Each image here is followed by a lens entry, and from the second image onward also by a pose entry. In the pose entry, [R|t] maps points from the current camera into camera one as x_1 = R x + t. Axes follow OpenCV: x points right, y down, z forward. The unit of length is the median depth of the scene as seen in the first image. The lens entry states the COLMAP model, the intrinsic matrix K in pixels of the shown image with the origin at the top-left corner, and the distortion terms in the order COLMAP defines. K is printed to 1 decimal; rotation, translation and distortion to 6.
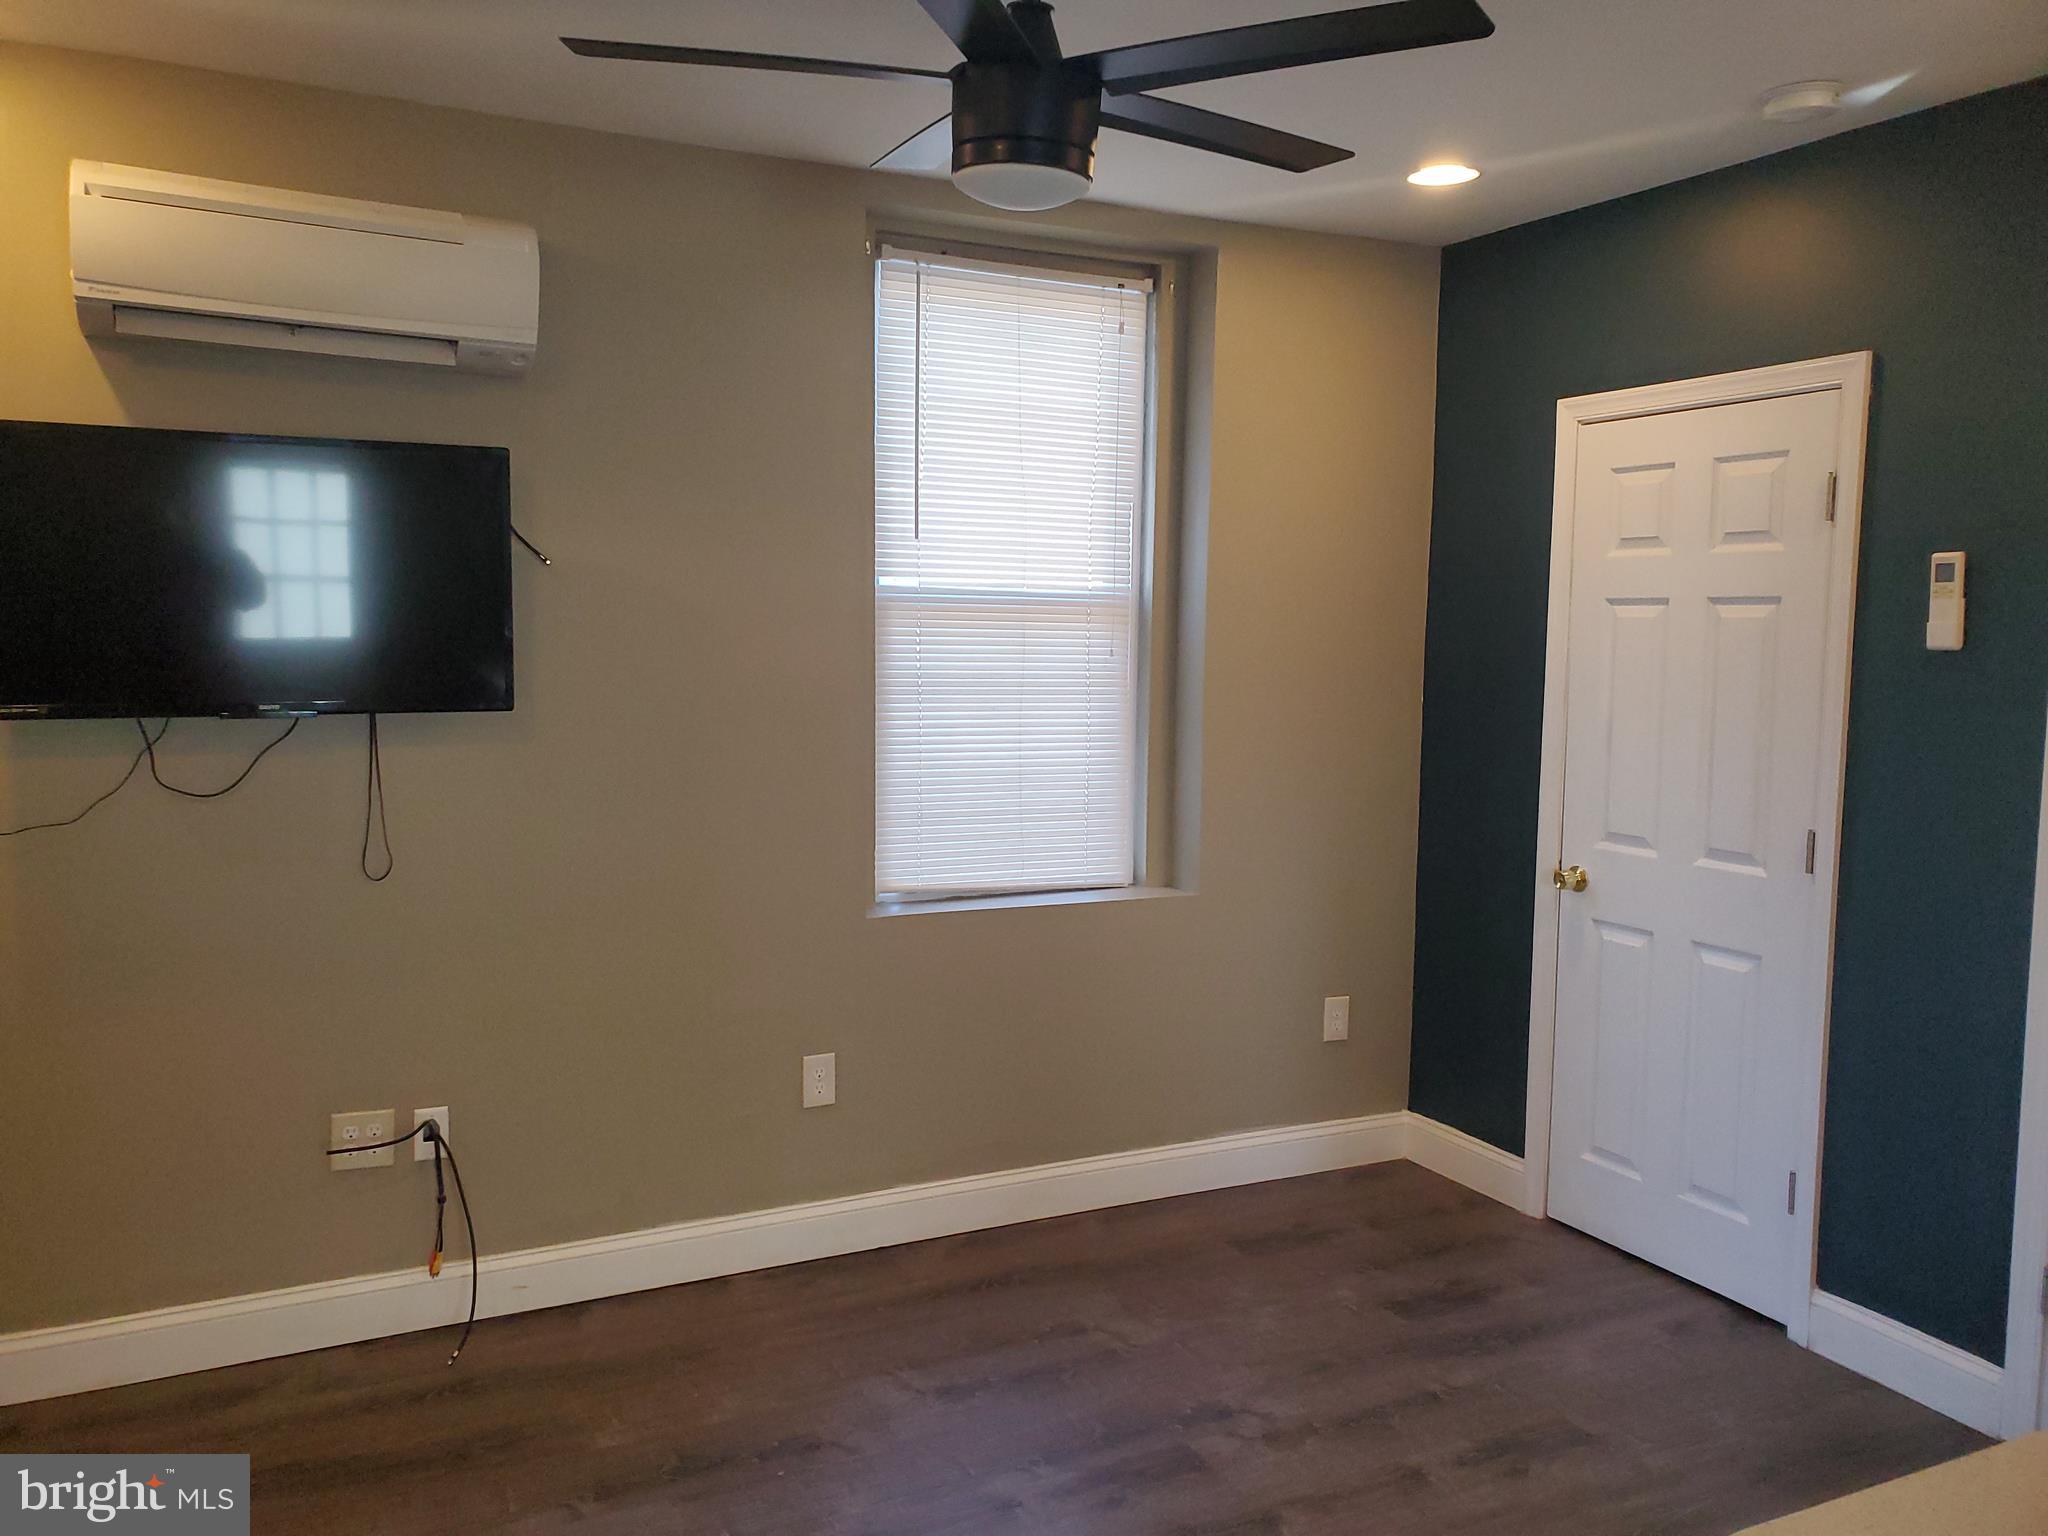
lens RADIAL K [[1619.8, 0, 1022.3], [0, 1619.8, 762.6], [0, 0, 1]] dist [0.047078, -0.034737]
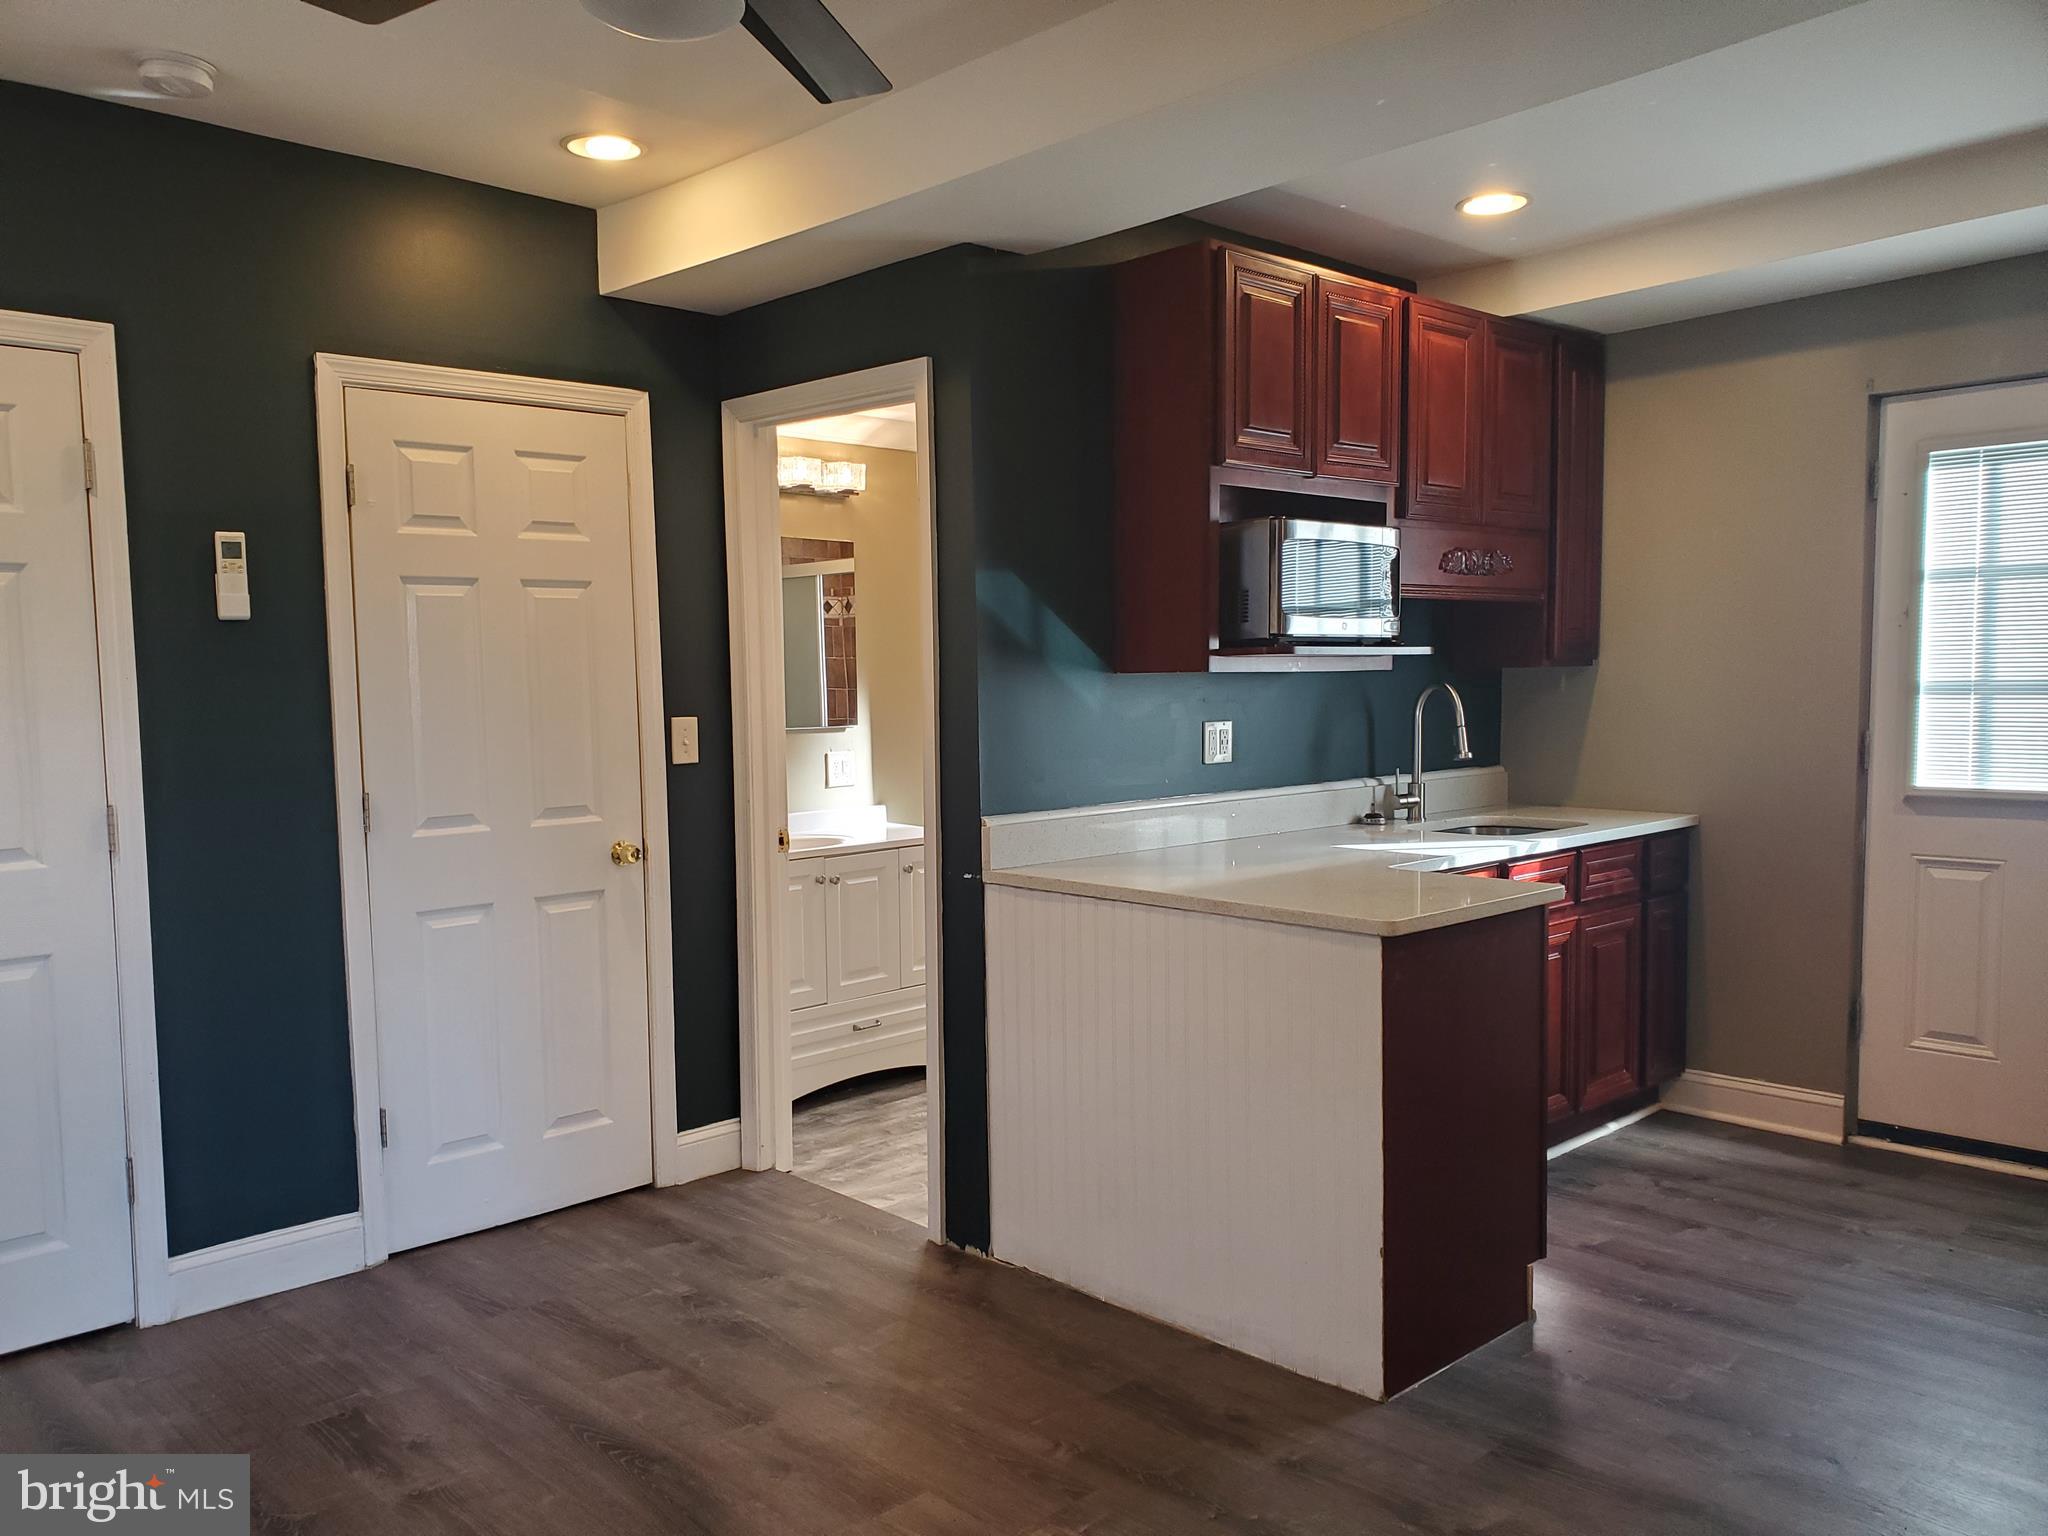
lens RADIAL K [[1619.8, 0, 1004.3], [0, 1619.8, 802.6], [0, 0, 1]] dist [0.047078, -0.034737]
pose [[-0.301542, -0.107006, 0.947429, -0.647545], [0.065797, 0.988978, 0.132640, -0.060447], [-0.951180, 0.102335, -0.291178, 0.849434]]
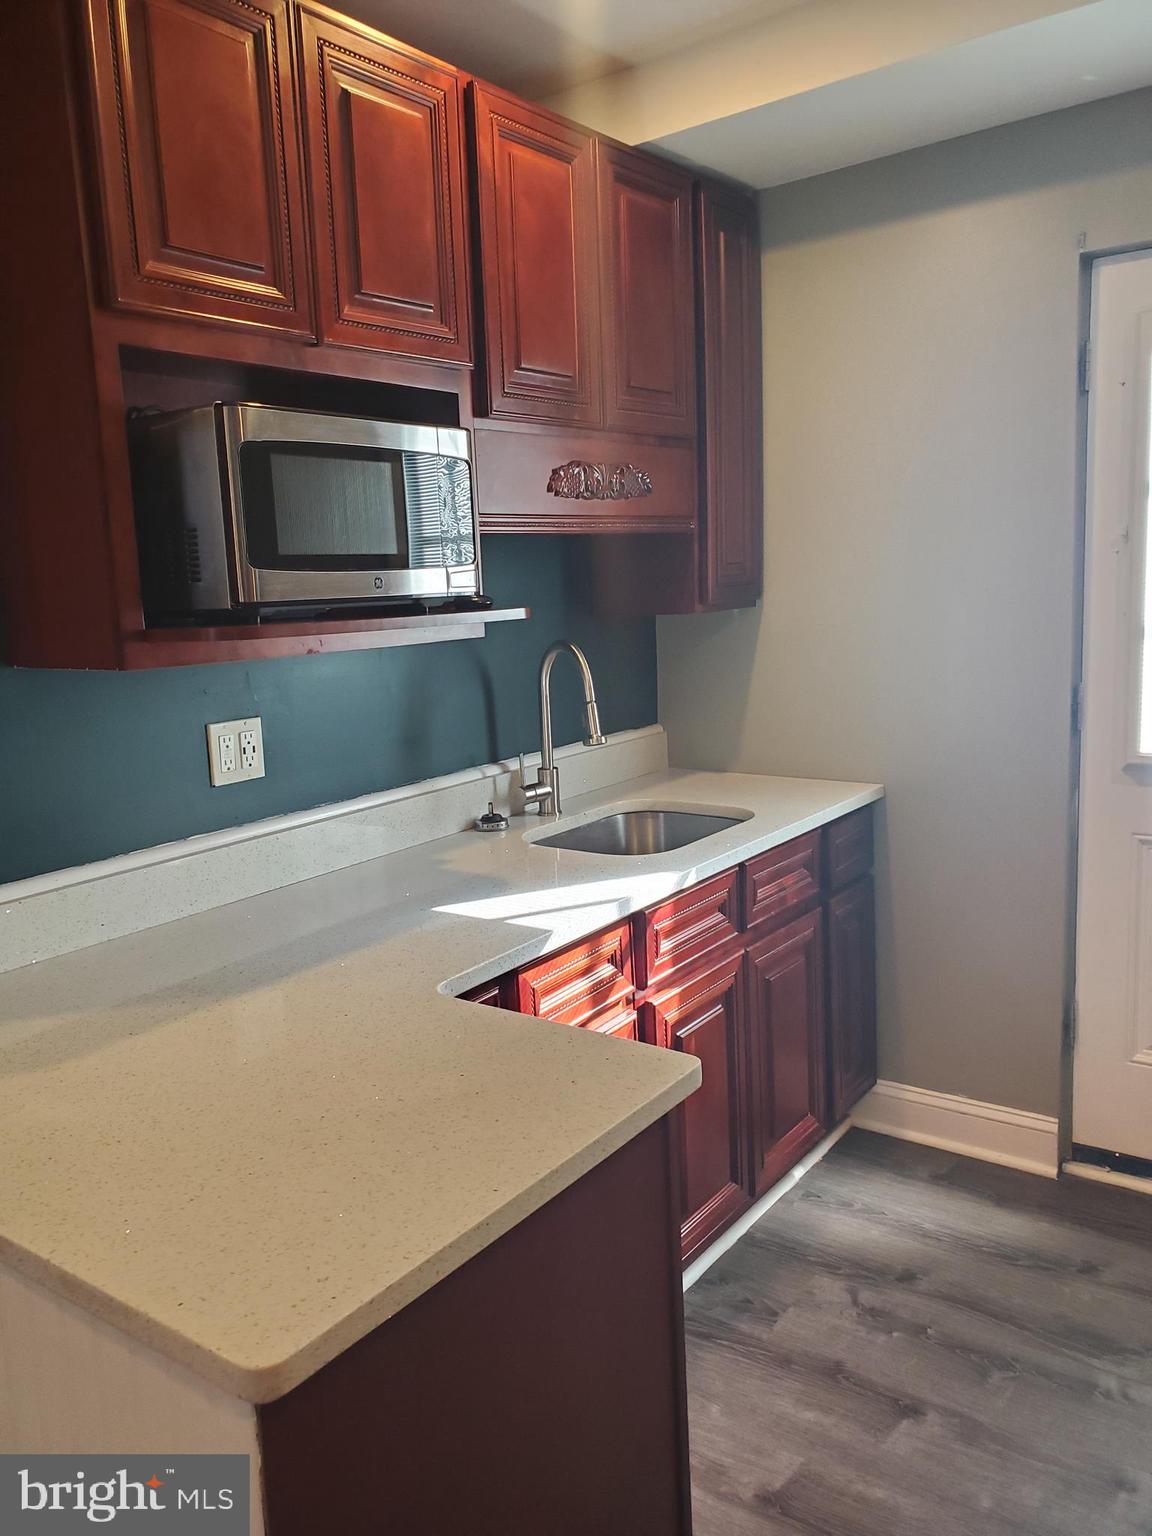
lens RADIAL K [[1214.9, 0, 573.8], [0, 1214.9, 758.3], [0, 0, 1]] dist [0.047078, -0.034737]
pose [[-0.468769, -0.149388, 0.870597, -0.182893], [0.084815, 0.973429, 0.212701, -0.048633], [-0.879239, 0.173548, -0.443643, 0.477802]]
